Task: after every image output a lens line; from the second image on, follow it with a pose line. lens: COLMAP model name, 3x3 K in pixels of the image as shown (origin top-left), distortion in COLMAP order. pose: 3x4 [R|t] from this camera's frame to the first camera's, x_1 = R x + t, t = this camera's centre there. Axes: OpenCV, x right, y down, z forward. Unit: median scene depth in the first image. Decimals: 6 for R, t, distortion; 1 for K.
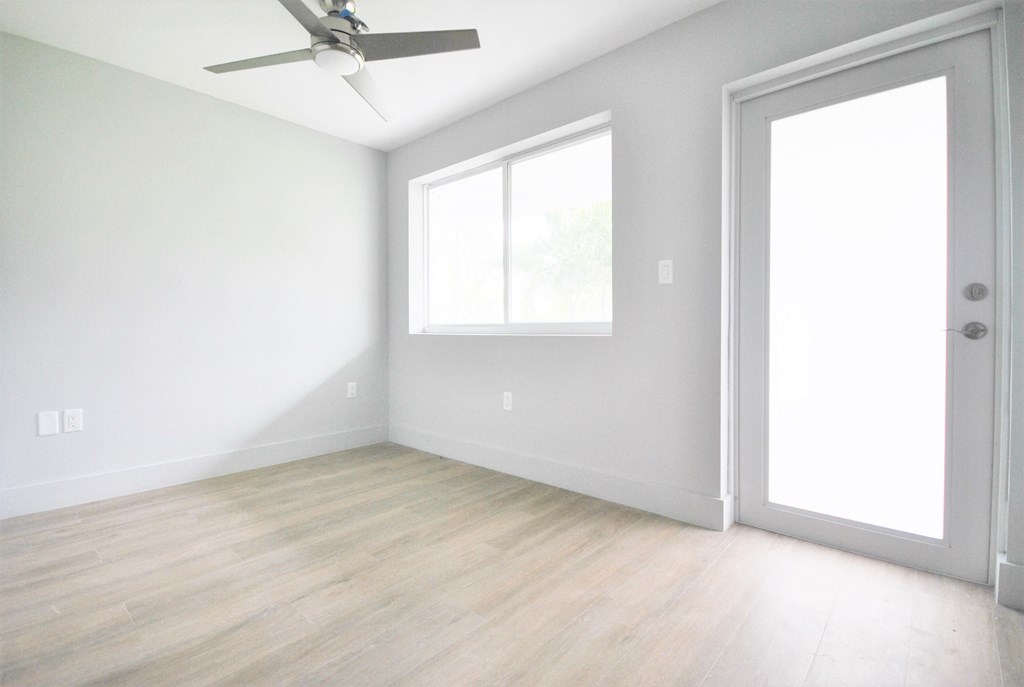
lens RADIAL K [[462.3, 0, 523.8], [0, 462.3, 340.8], [0, 0, 1]] dist [-0.003169, -0.000624]
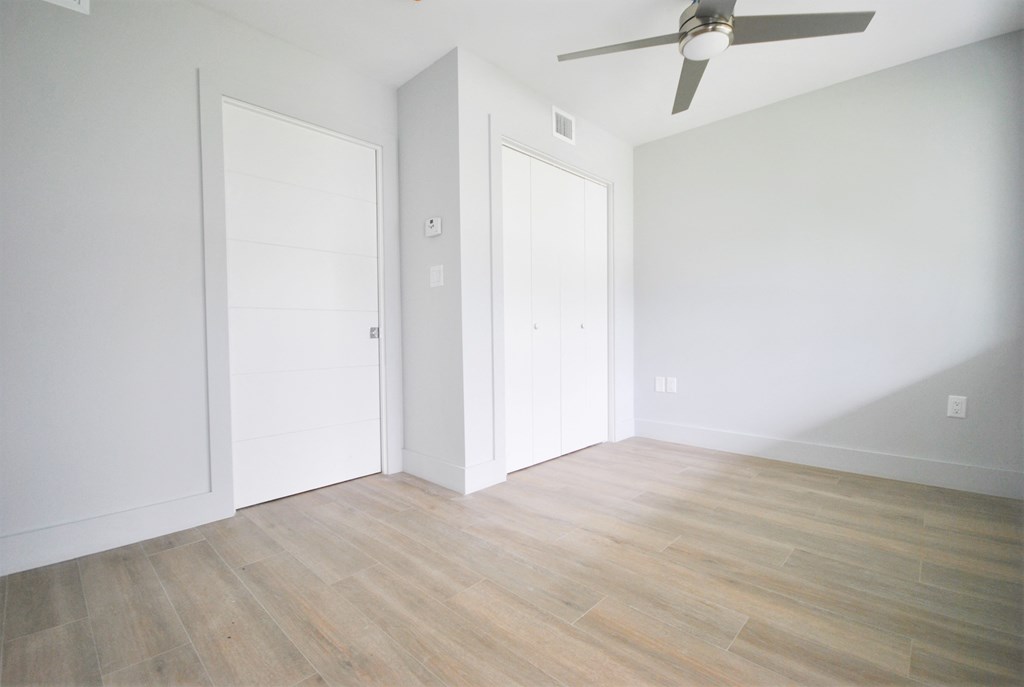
lens RADIAL K [[462.3, 0, 523.8], [0, 462.3, 340.8], [0, 0, 1]] dist [-0.003169, -0.000624]
pose [[-0.029559, 0.024400, -0.999265, 0.557555], [-0.013989, 0.999594, 0.024822, -0.001233], [0.999465, 0.014712, -0.029205, 0.595393]]
